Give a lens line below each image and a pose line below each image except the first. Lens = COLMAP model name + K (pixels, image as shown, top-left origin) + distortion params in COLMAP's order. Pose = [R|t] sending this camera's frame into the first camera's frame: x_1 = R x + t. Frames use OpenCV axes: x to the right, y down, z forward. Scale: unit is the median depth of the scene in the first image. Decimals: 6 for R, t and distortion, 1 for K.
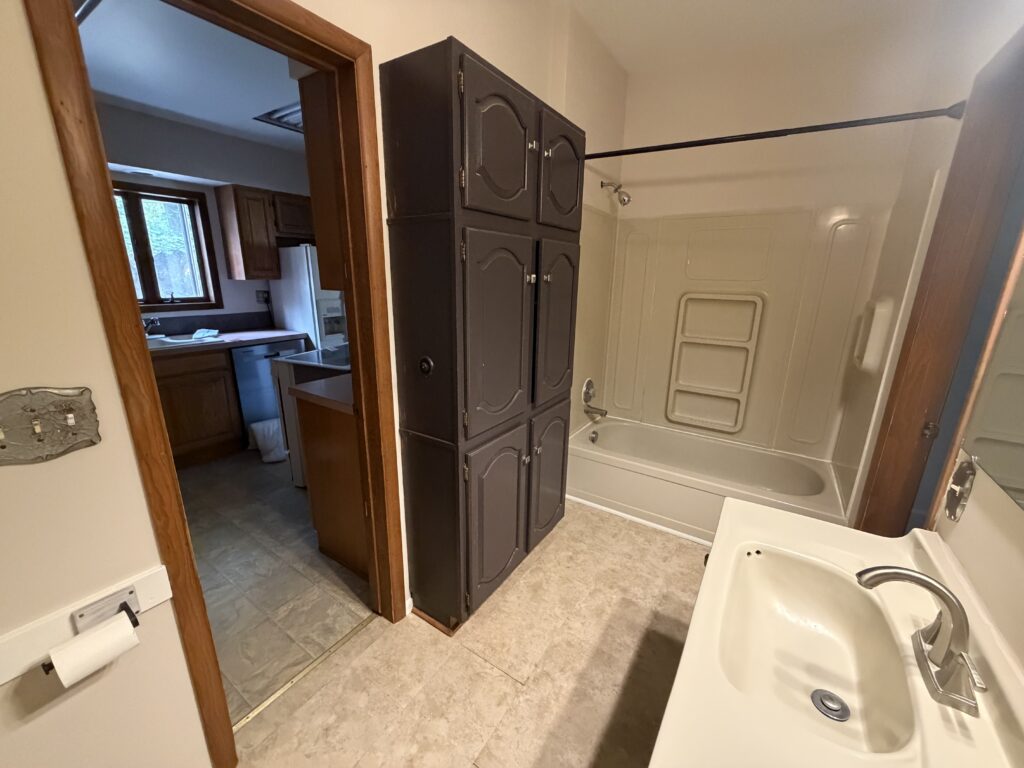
lens RADIAL K [[409.7, 0, 509.0], [0, 409.7, 385.7], [0, 0, 1]] dist [0.001249, -0.000371]
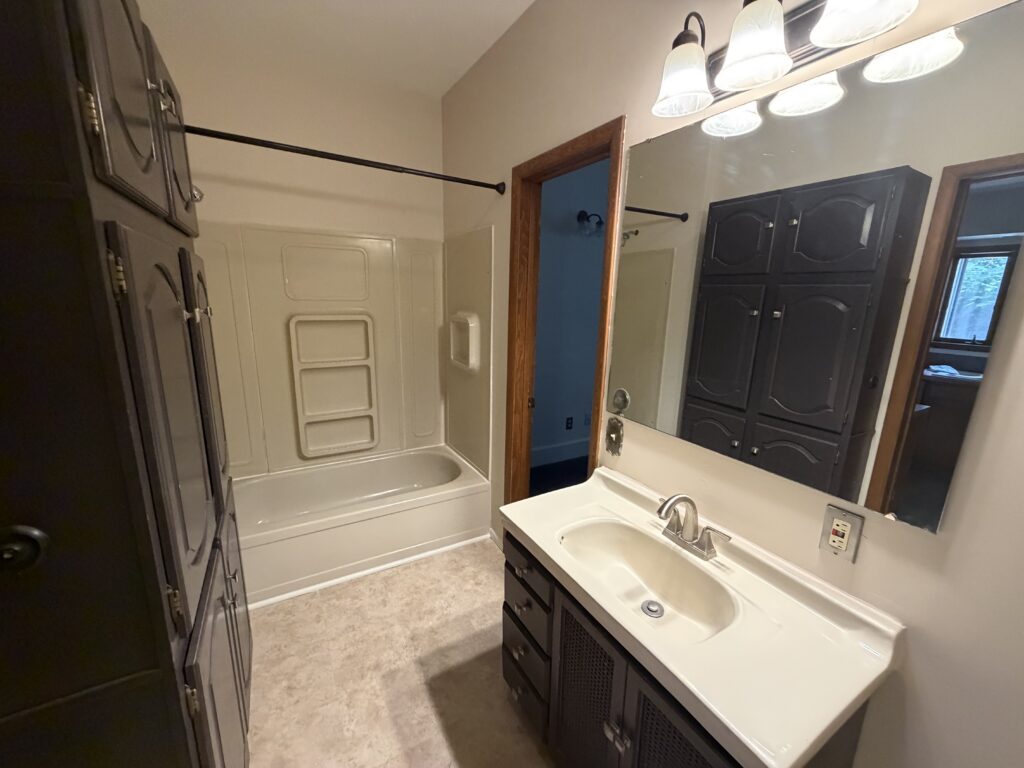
lens RADIAL K [[409.7, 0, 510.2], [0, 409.7, 384.3], [0, 0, 1]] dist [0.001249, -0.000371]
pose [[0.450997, -0.199351, 0.869978, -0.189179], [0.222121, 0.969139, 0.106925, -0.086828], [-0.864444, 0.145017, 0.481359, 0.228387]]
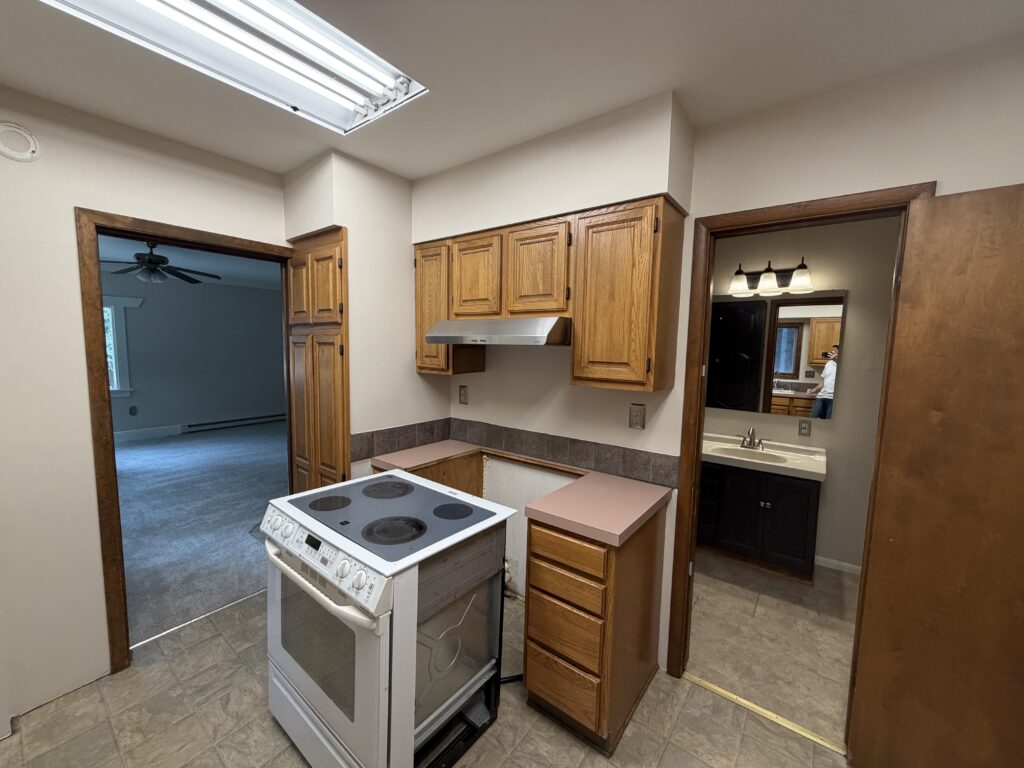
lens RADIAL K [[409.7, 0, 510.3], [0, 409.7, 383.9], [0, 0, 1]] dist [0.001249, -0.000371]
pose [[0.080688, -0.109731, 0.990681, -0.990661], [0.251407, 0.964026, 0.086303, -0.291749], [-0.964512, 0.242101, 0.105372, 0.833526]]
